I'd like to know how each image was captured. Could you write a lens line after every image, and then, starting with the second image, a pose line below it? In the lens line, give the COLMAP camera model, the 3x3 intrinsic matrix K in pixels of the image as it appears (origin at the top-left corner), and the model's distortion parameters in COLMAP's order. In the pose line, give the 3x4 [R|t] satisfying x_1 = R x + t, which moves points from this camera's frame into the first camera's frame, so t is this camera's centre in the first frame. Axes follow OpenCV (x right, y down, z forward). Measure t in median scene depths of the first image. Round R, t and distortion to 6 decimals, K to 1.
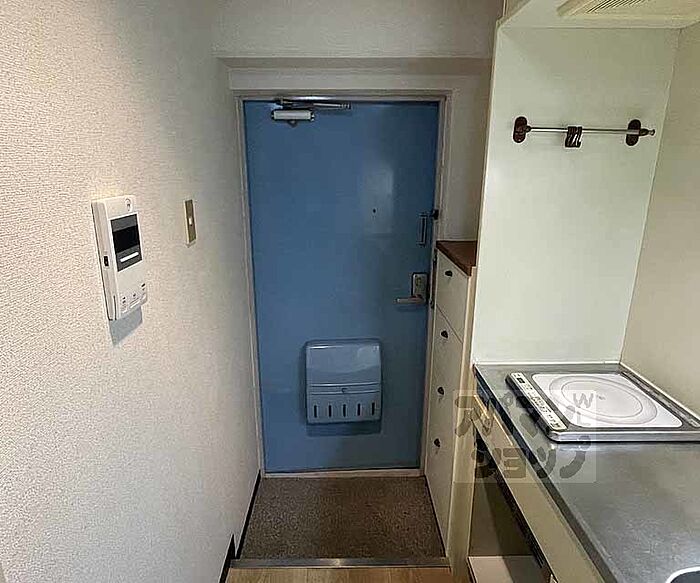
lens RADIAL K [[432.6, 0, 345.1], [0, 432.6, 291.2], [0, 0, 1]] dist [-0.001870, -0.000399]
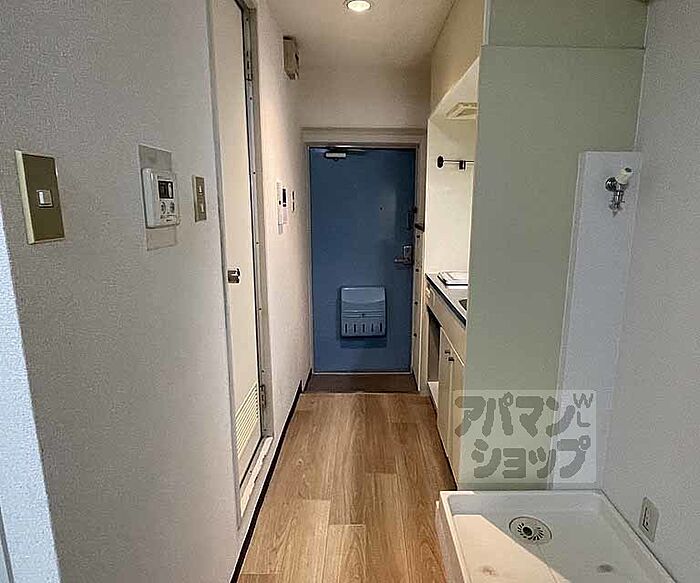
lens RADIAL K [[432.3, 0, 373.3], [0, 432.3, 291.3], [0, 0, 1]] dist [0.010106, 0.002523]
pose [[0.999937, 0.004080, 0.010453, 0.019809], [-0.003167, 0.996294, -0.085957, 0.323461], [-0.010765, 0.085918, 0.996244, -0.776721]]
